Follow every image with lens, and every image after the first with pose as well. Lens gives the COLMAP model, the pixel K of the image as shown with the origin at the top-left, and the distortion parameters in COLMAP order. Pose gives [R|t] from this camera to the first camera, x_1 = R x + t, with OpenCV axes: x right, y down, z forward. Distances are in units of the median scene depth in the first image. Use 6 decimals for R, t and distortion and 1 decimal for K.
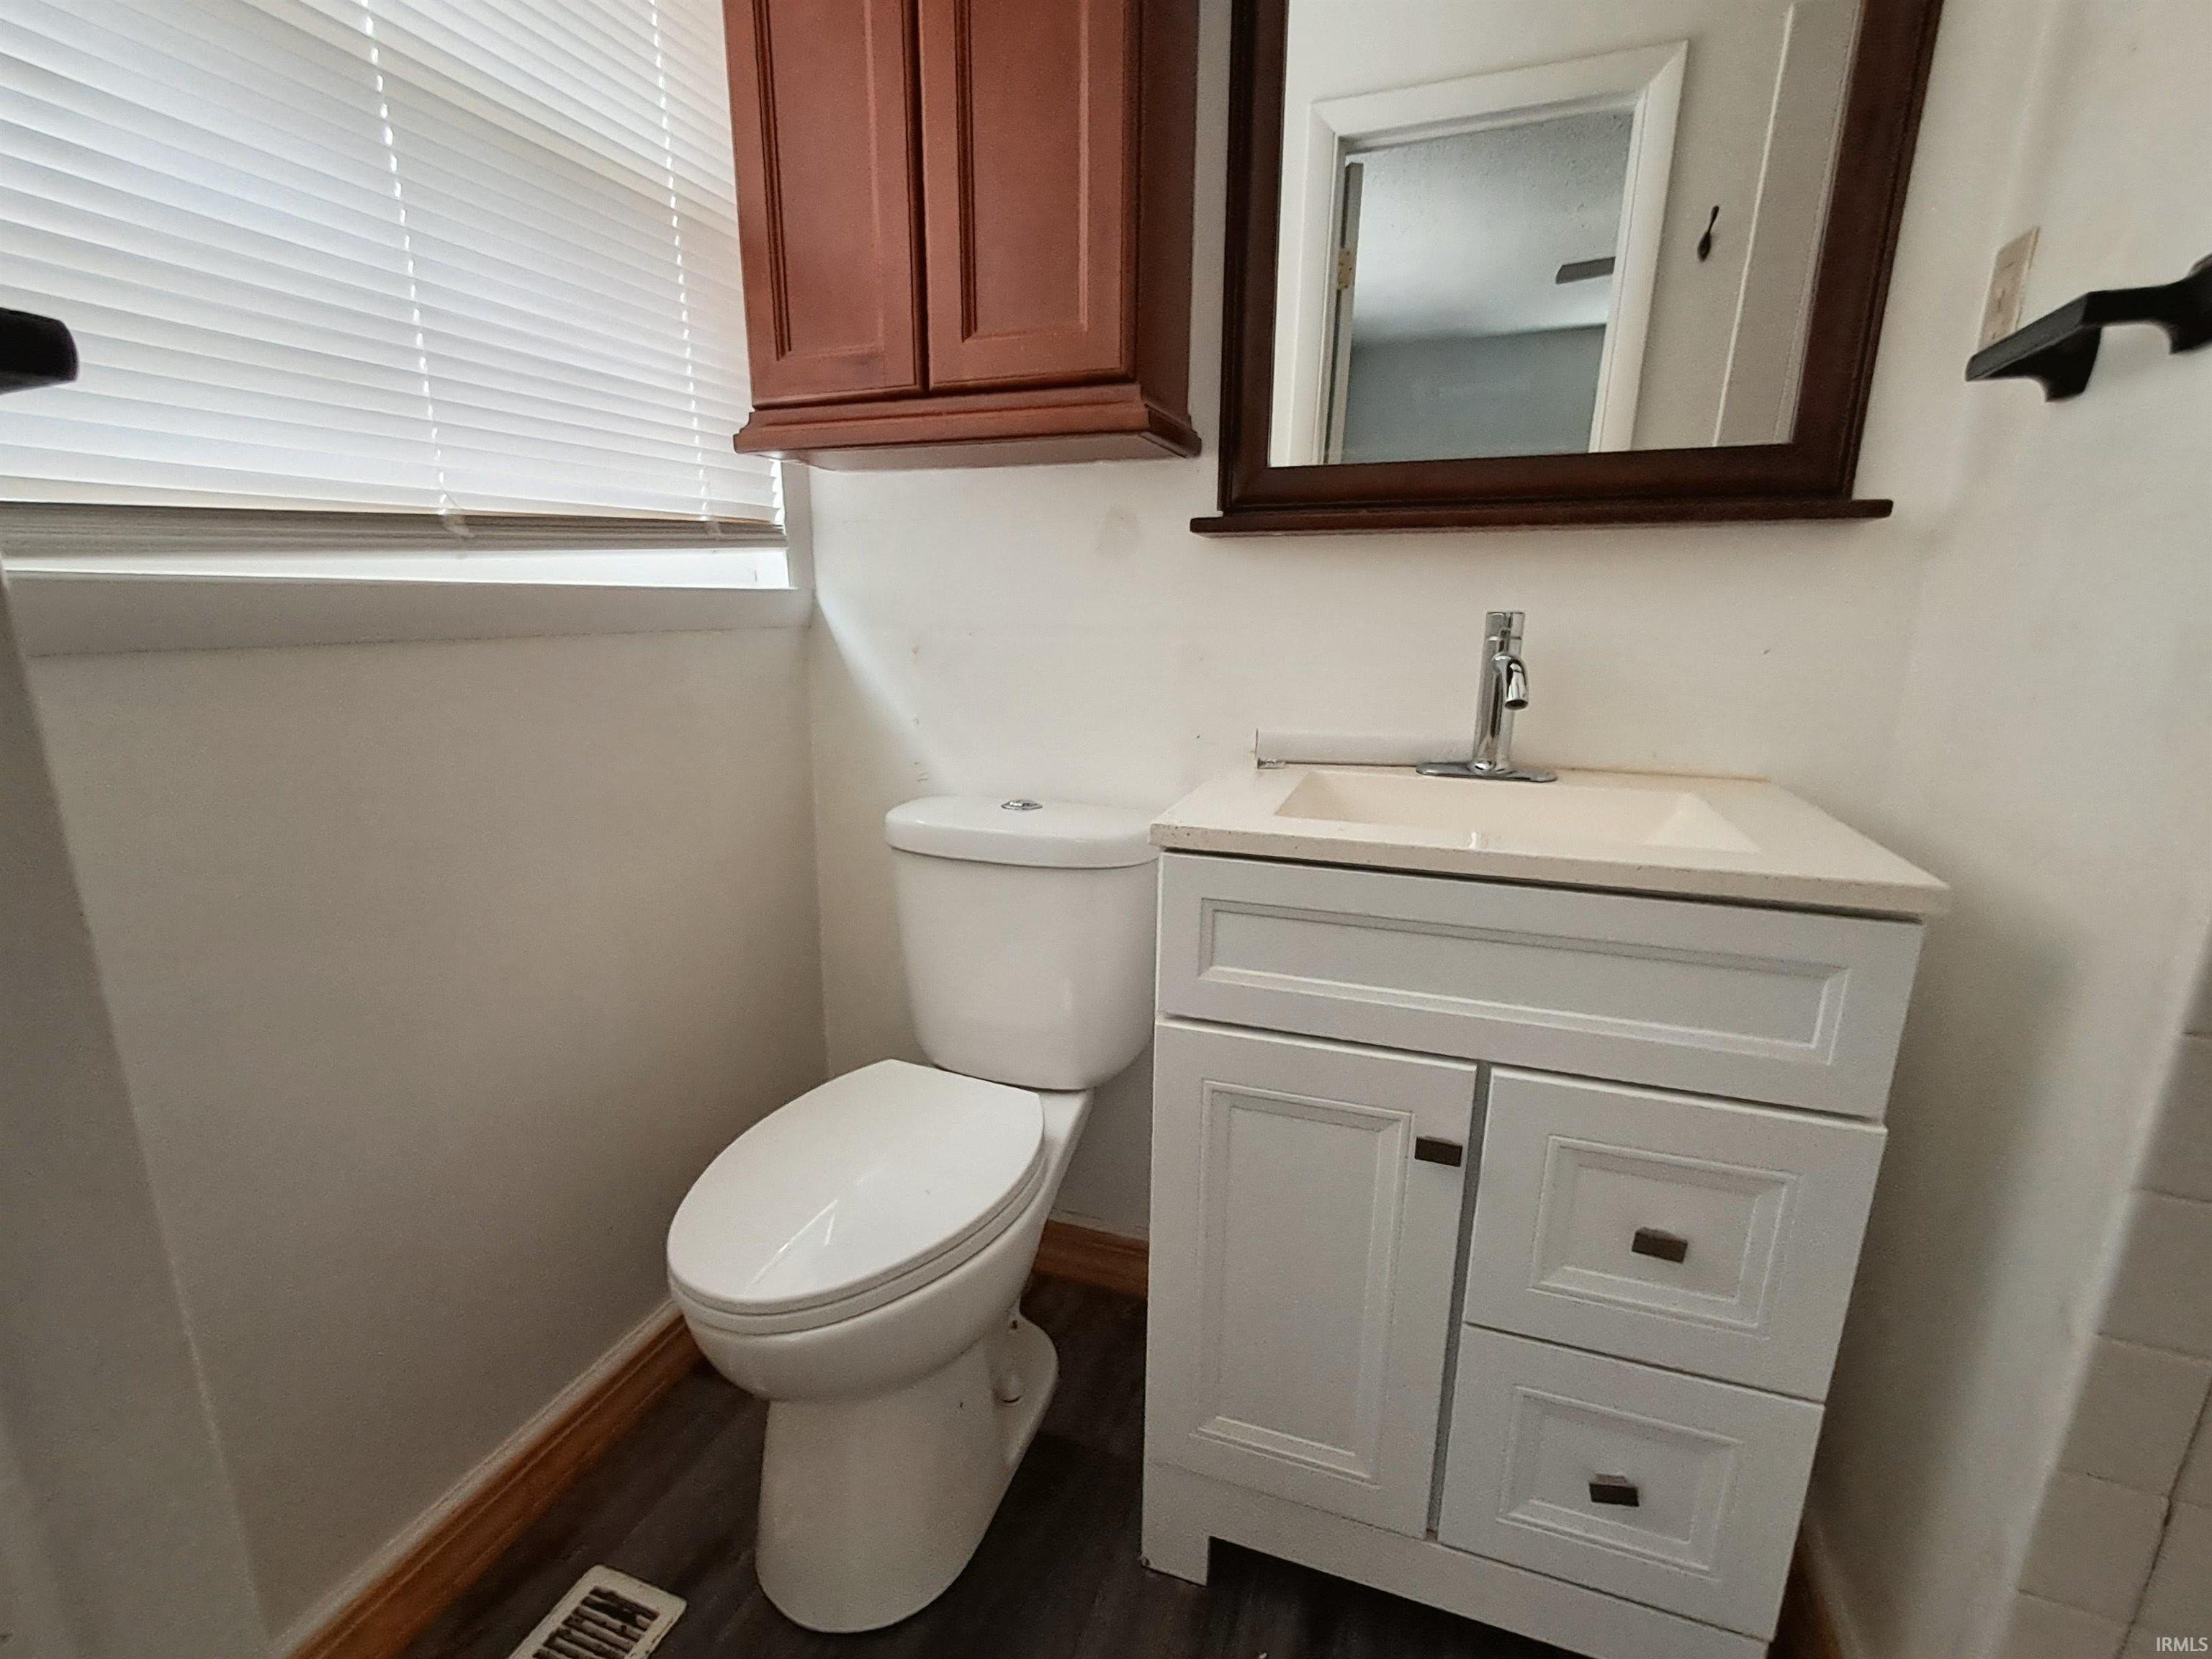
lens RADIAL K [[1021.8, 0, 1097.0], [0, 1021.8, 844.7], [0, 0, 1]] dist [0.001350, 0.000275]
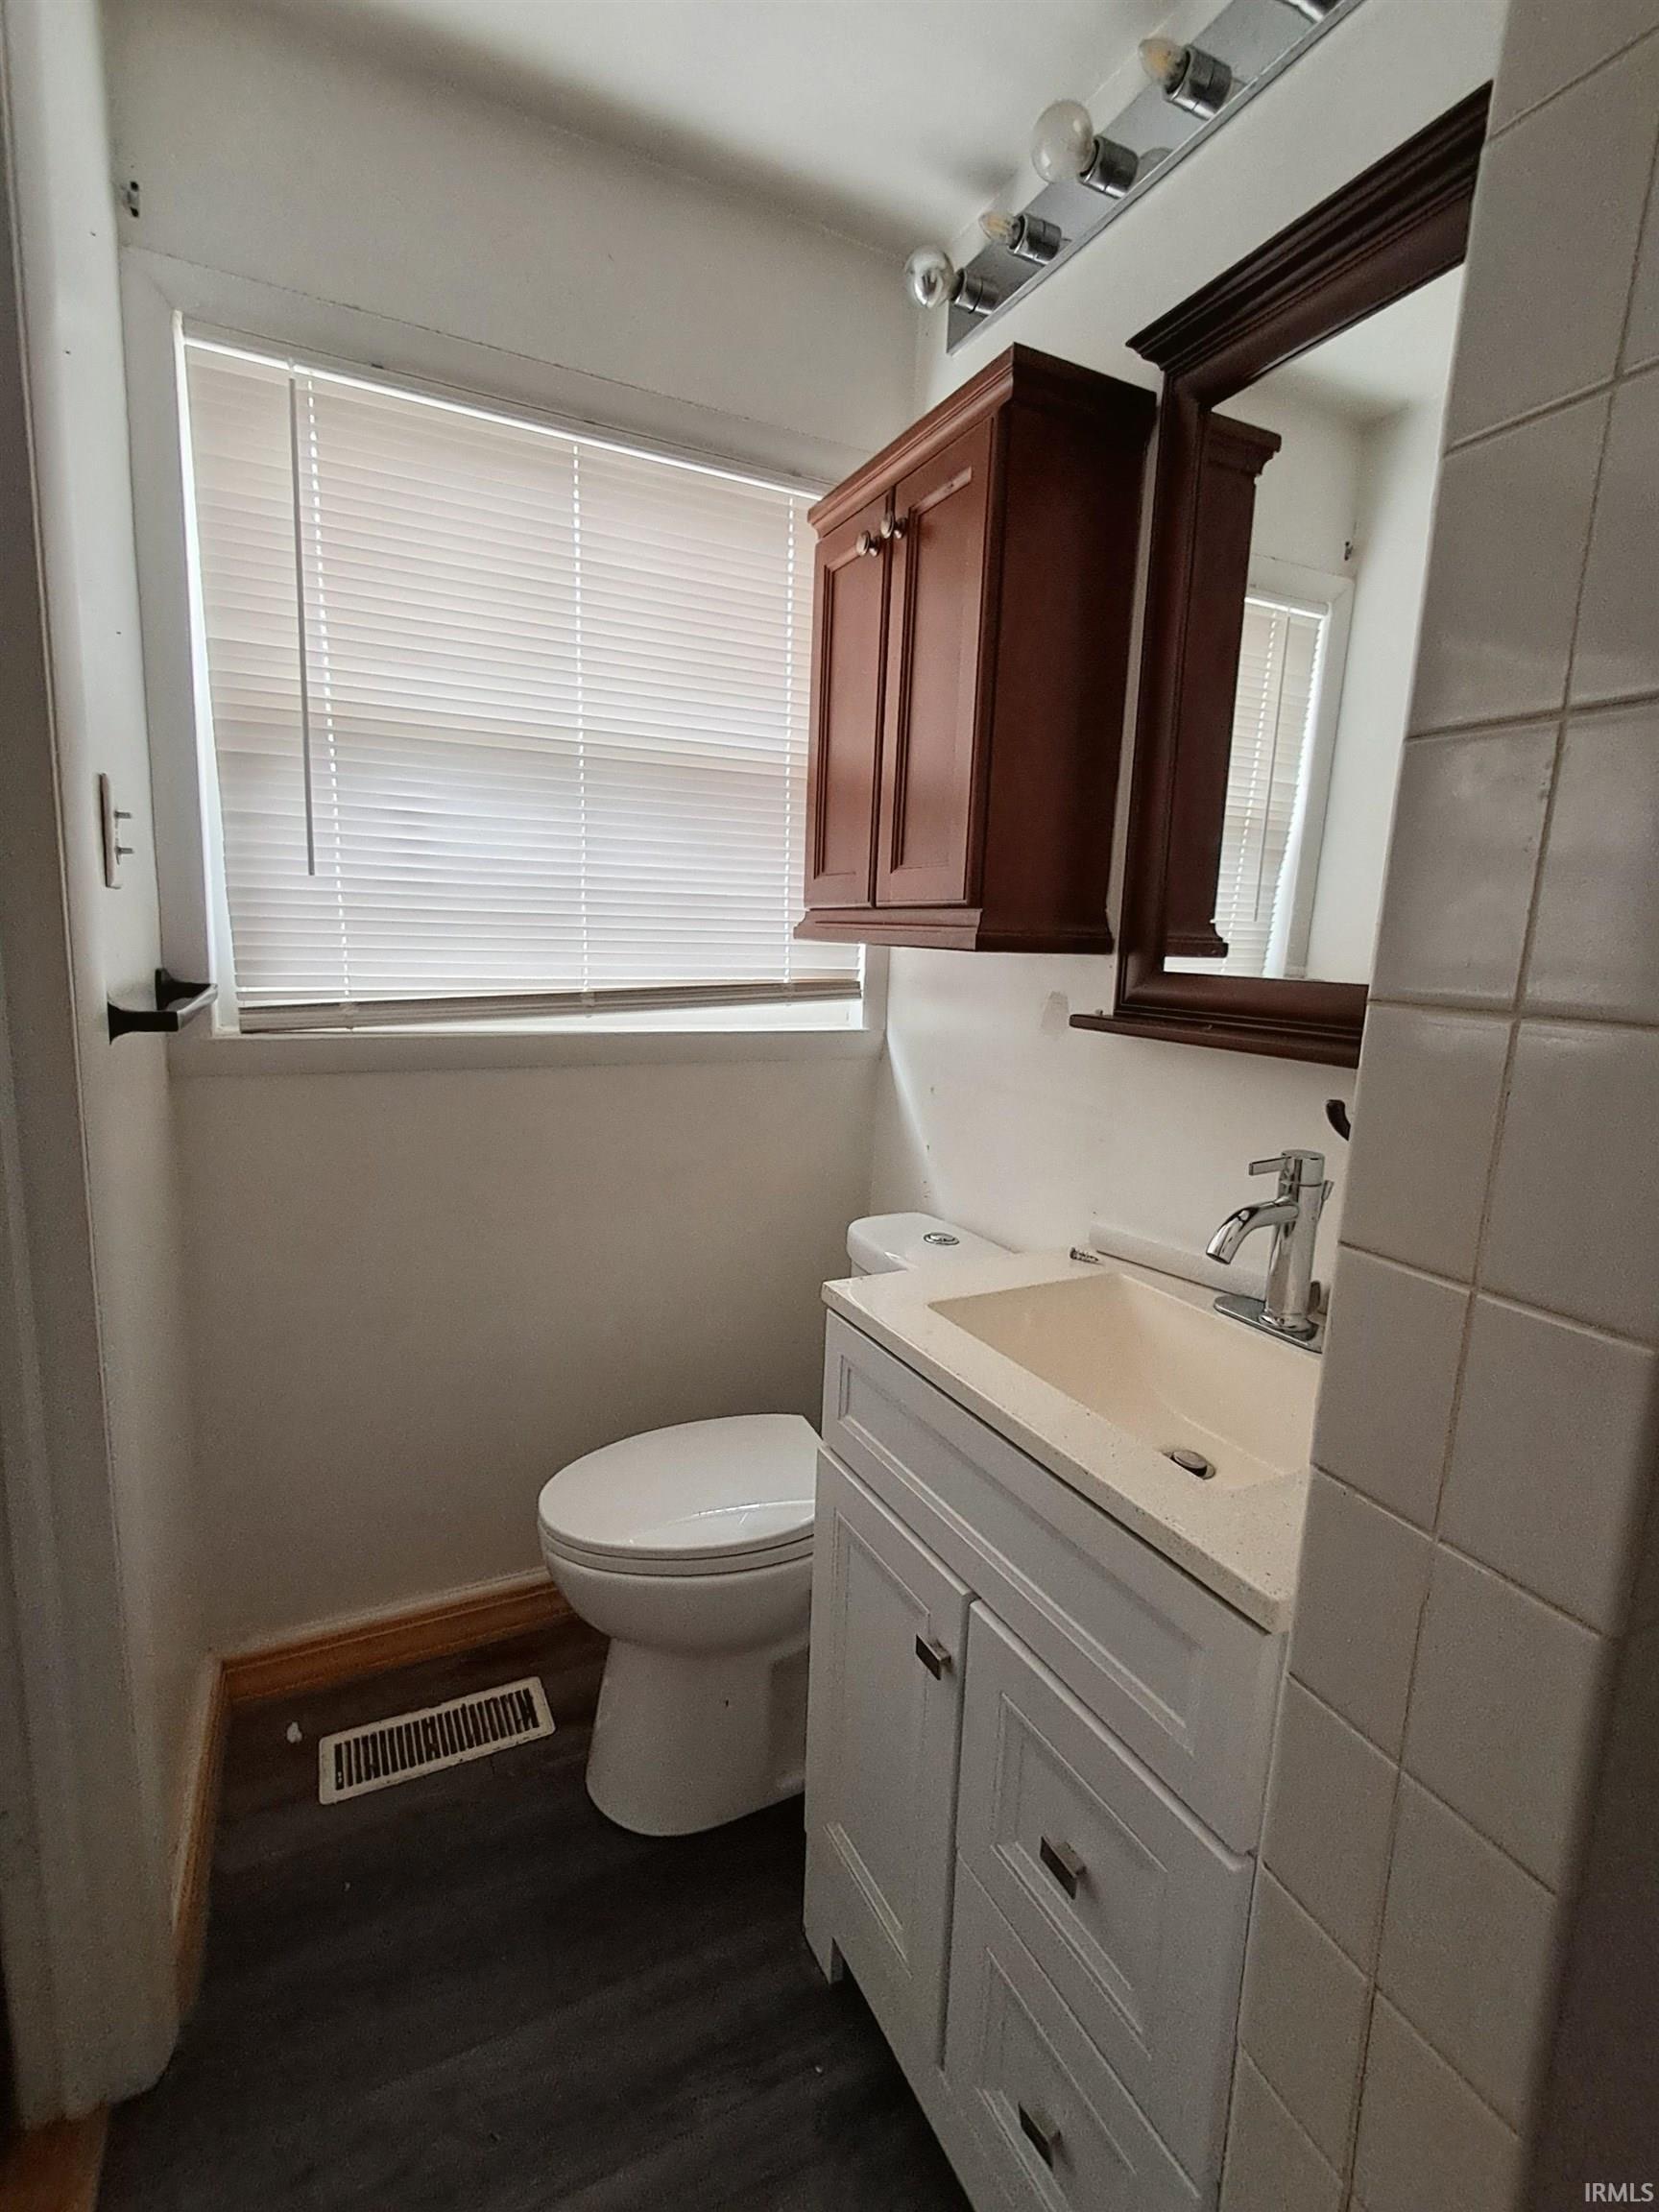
lens RADIAL K [[1021.8, 0, 828.1], [0, 1021.8, 1072.8], [0, 0, 1]] dist [0.001350, 0.000275]
pose [[0.729093, 0.120532, -0.673718, 0.690179], [-0.196296, 0.979841, -0.037132, -0.179344], [0.655661, 0.159321, 0.738055, 0.035322]]
